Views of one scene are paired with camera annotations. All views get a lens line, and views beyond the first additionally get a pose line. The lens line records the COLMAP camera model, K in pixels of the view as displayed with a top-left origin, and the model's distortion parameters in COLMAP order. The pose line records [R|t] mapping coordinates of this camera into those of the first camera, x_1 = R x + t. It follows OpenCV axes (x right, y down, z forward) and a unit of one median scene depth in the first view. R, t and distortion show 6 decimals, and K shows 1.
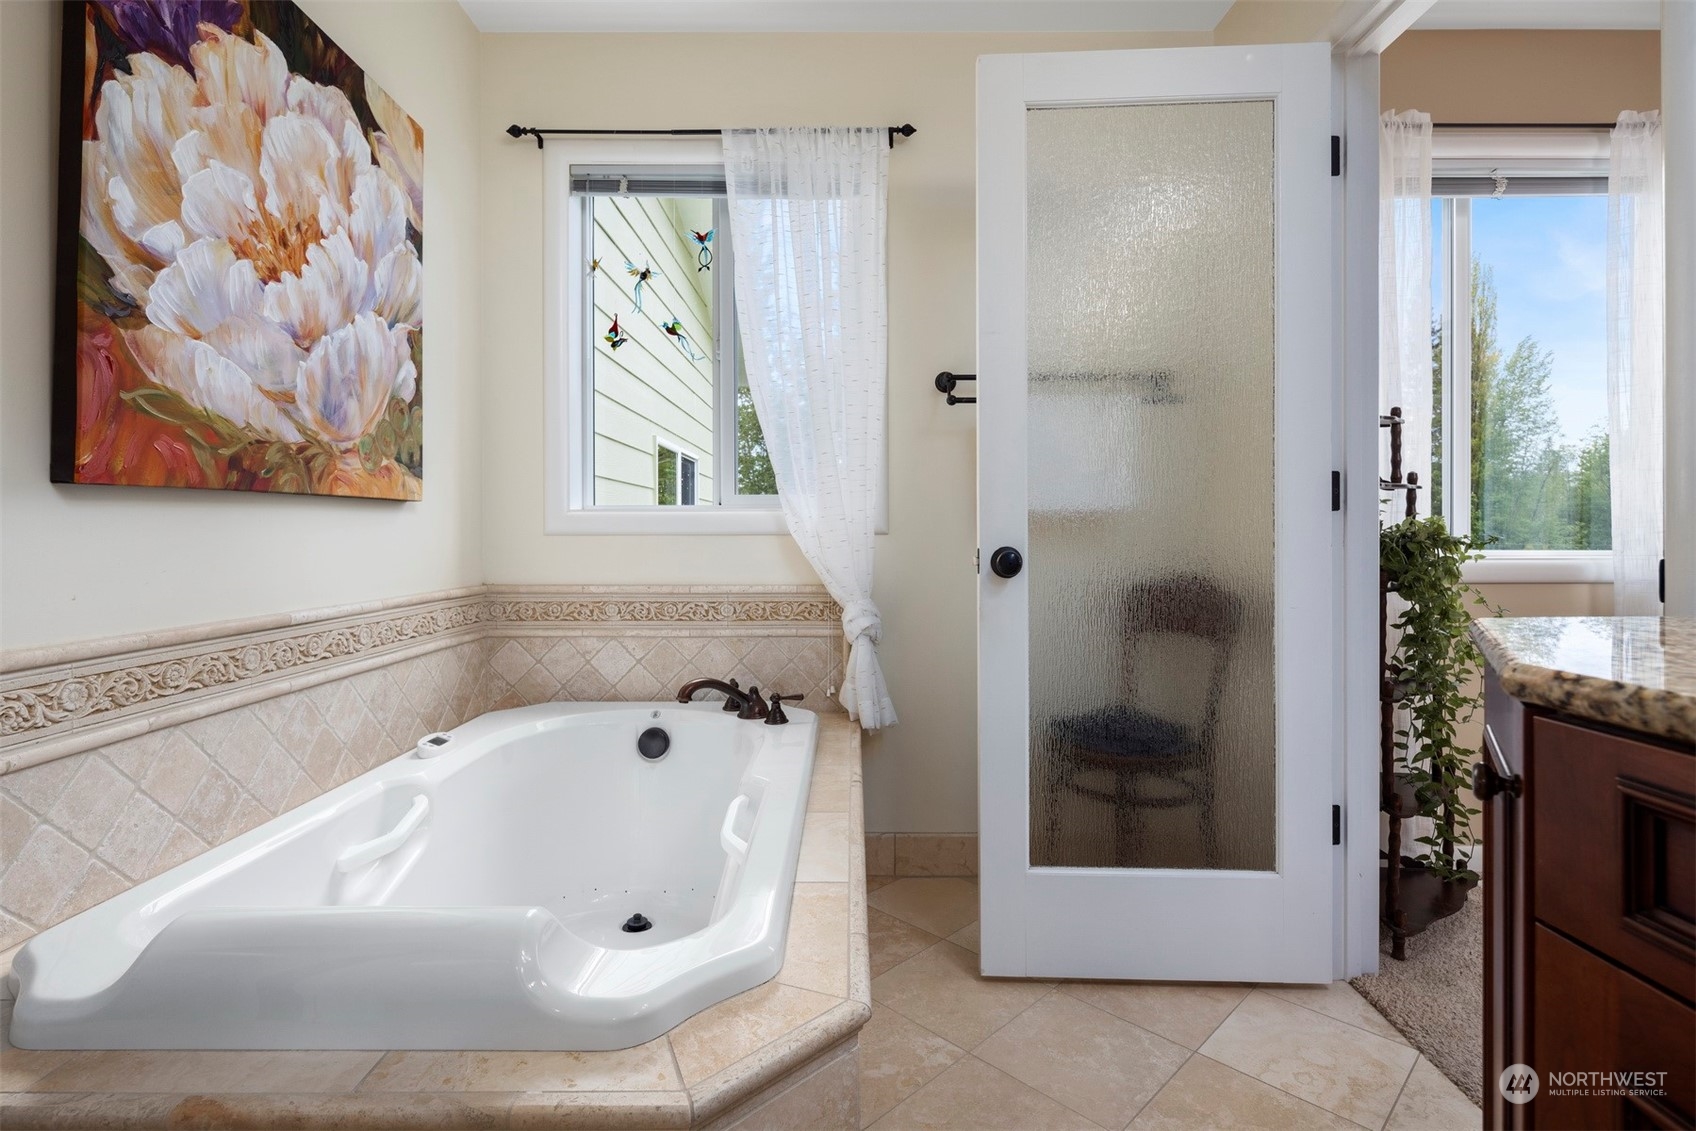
lens RADIAL K [[840.4, 0, 847.8], [0, 840.4, 530.7], [0, 0, 1]] dist [0.002234, 0.000186]
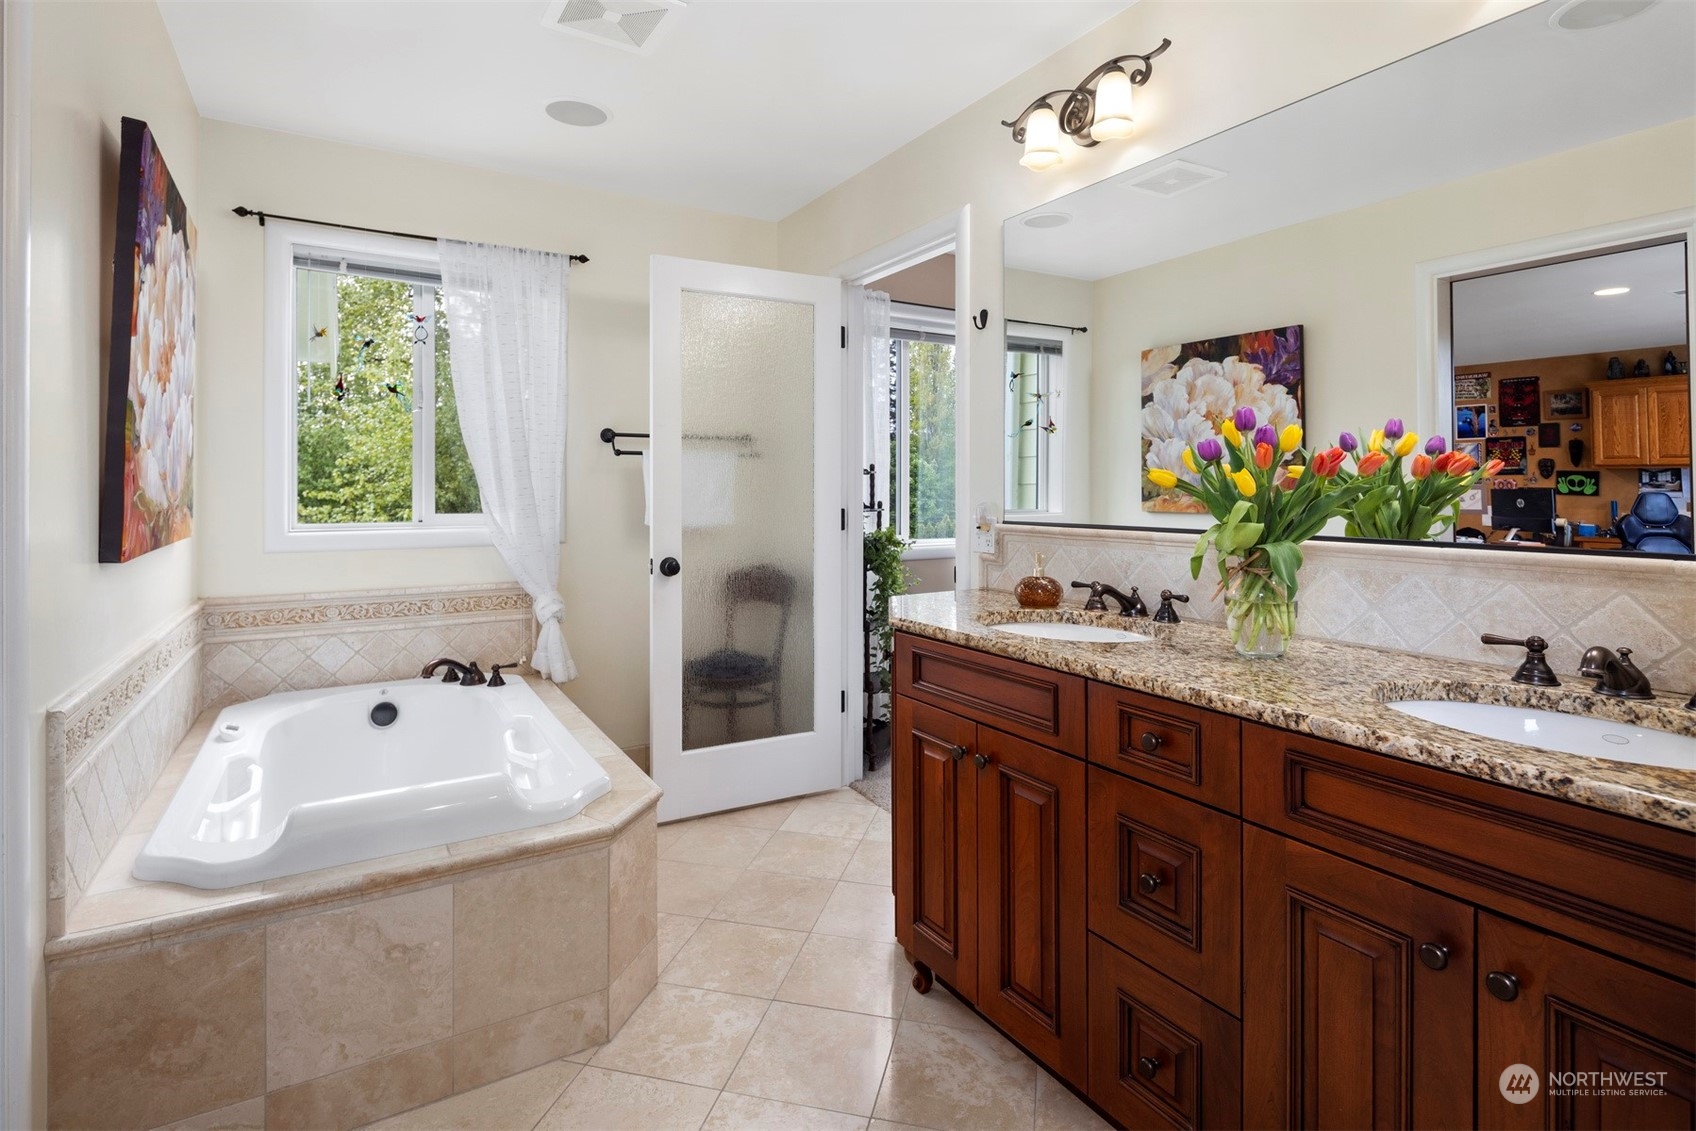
lens RADIAL K [[840.4, 0, 858.2], [0, 840.4, 487.5], [0, 0, 1]] dist [0.002234, 0.000186]
pose [[0.852546, 0.002526, 0.522646, -0.292577], [-0.002236, 0.999997, -0.001187, -0.095936], [-0.522647, -0.000156, 0.852549, -0.484782]]
